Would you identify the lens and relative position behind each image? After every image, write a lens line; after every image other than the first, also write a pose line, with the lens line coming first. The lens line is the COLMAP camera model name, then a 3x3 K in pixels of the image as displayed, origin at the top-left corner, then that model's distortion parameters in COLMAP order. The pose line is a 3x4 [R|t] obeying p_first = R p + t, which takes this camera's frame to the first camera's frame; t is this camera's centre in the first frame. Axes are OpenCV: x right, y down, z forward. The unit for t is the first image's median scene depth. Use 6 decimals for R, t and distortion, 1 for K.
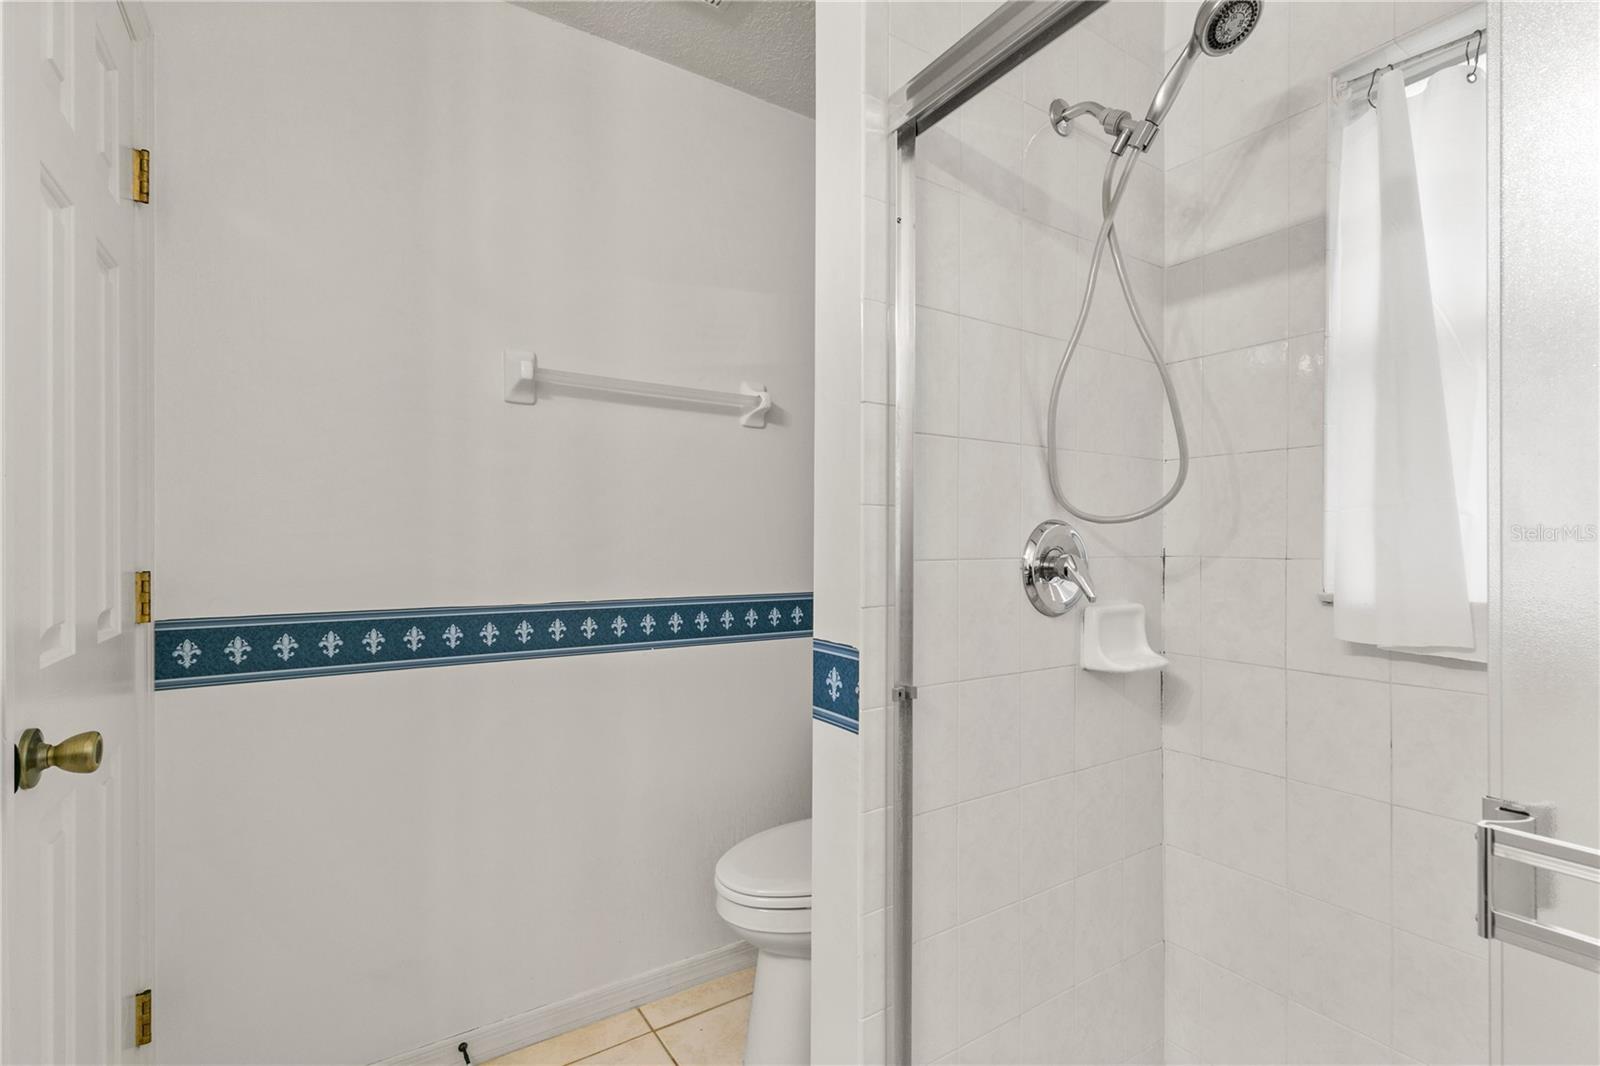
lens RADIAL K [[715.9, 0, 791.3], [0, 715.9, 545.7], [0, 0, 1]] dist [0.008301, -0.002189]
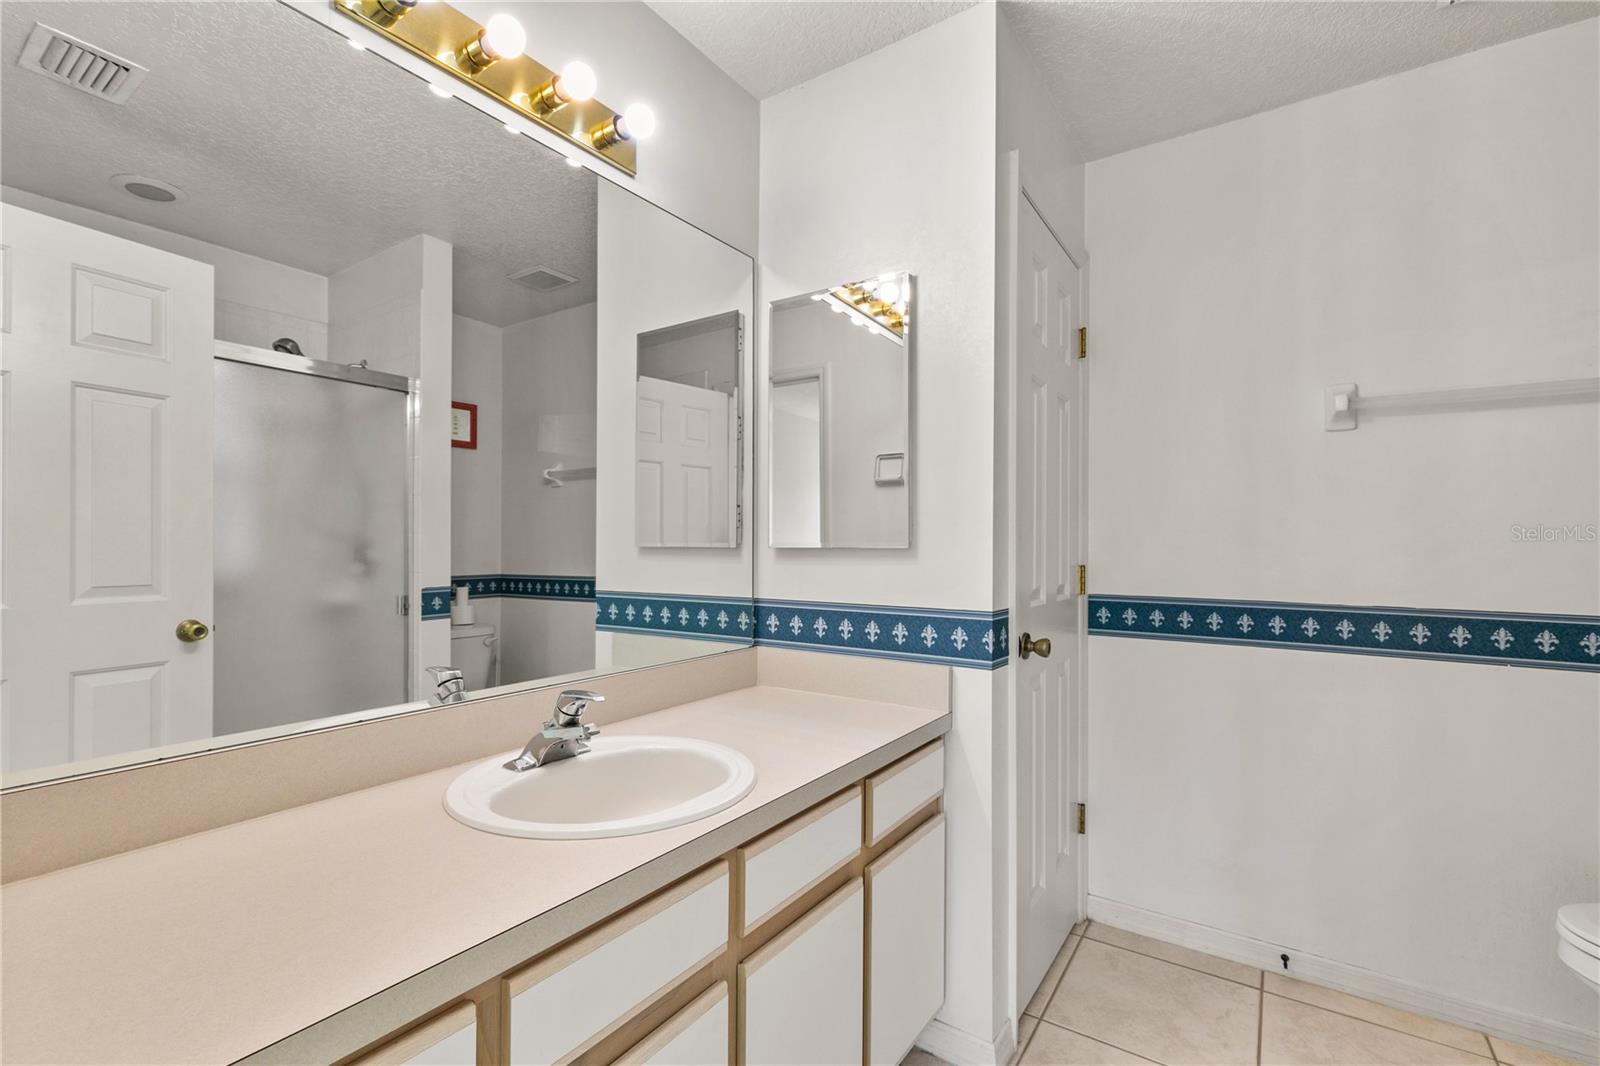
lens RADIAL K [[715.9, 0, 800.0], [0, 715.9, 534.0], [0, 0, 1]] dist [0.008301, -0.002189]
pose [[0.386418, -0.009425, -0.922276, 0.438531], [-0.009346, 0.999856, -0.014134, -0.009482], [0.922276, 0.014081, 0.386275, -0.307672]]
